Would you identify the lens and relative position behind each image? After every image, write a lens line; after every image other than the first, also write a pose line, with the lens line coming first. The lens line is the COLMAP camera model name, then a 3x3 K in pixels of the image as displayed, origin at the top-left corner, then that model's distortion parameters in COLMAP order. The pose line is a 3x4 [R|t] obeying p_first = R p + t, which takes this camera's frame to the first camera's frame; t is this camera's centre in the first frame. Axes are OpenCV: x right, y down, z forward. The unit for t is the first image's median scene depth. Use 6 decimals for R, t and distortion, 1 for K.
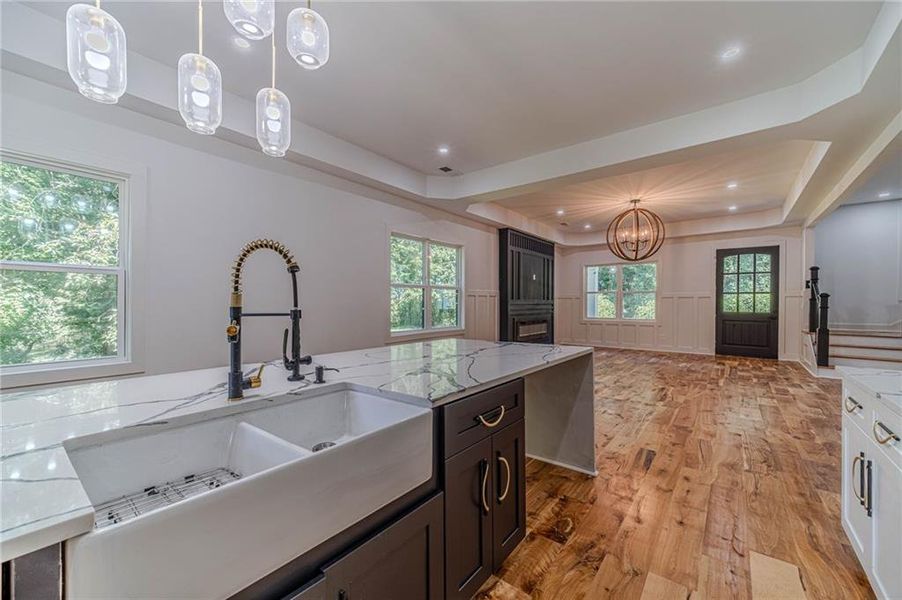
lens RADIAL K [[358.6, 0, 454.0], [0, 358.6, 303.8], [0, 0, 1]] dist [0.003186, -0.000039]
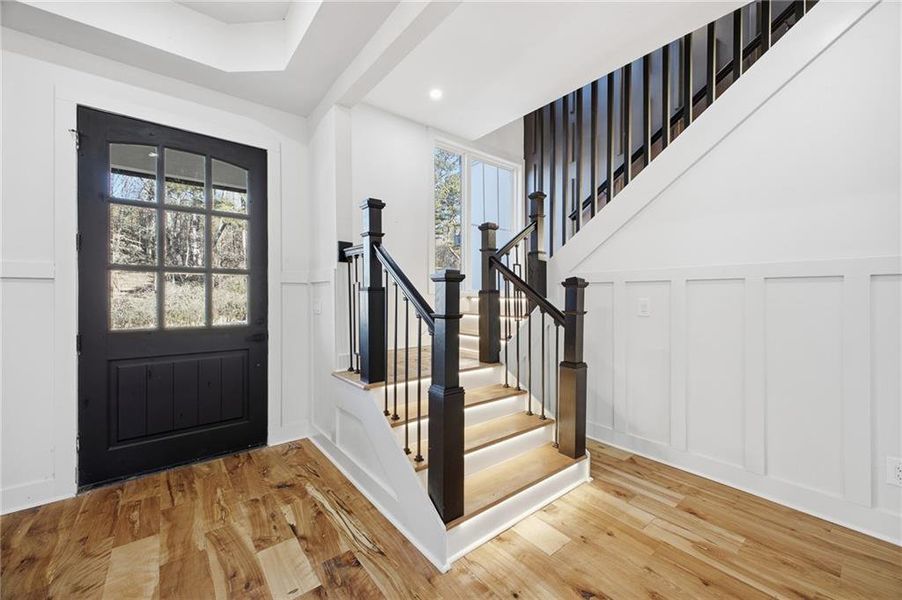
lens RADIAL K [[355.3, 0, 451.2], [0, 355.3, 298.8], [0, 0, 1]] dist [0.002590, -0.000112]
pose [[0.224808, -0.008104, 0.974369, 0.677179], [0.001845, 0.999967, 0.007891, -0.007190], [-0.974401, 0.000023, 0.224816, 0.849700]]
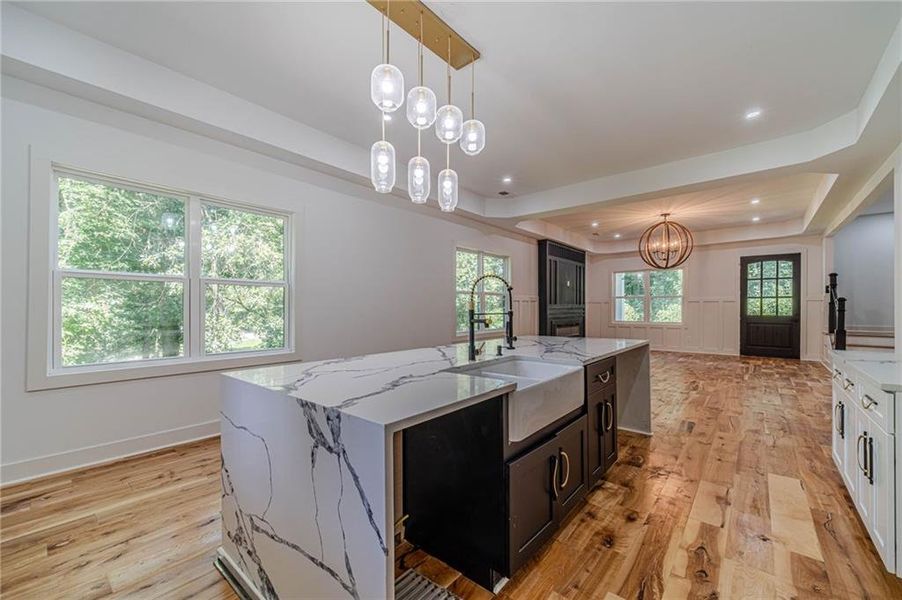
lens RADIAL K [[361.5, 0, 453.3], [0, 361.5, 307.5], [0, 0, 1]] dist [-0.001484, -0.000132]
pose [[0.999227, -0.002787, -0.039218, -0.106353], [0.002688, 0.999993, -0.002569, 0.000454], [0.039225, 0.002462, 0.999227, -0.138231]]
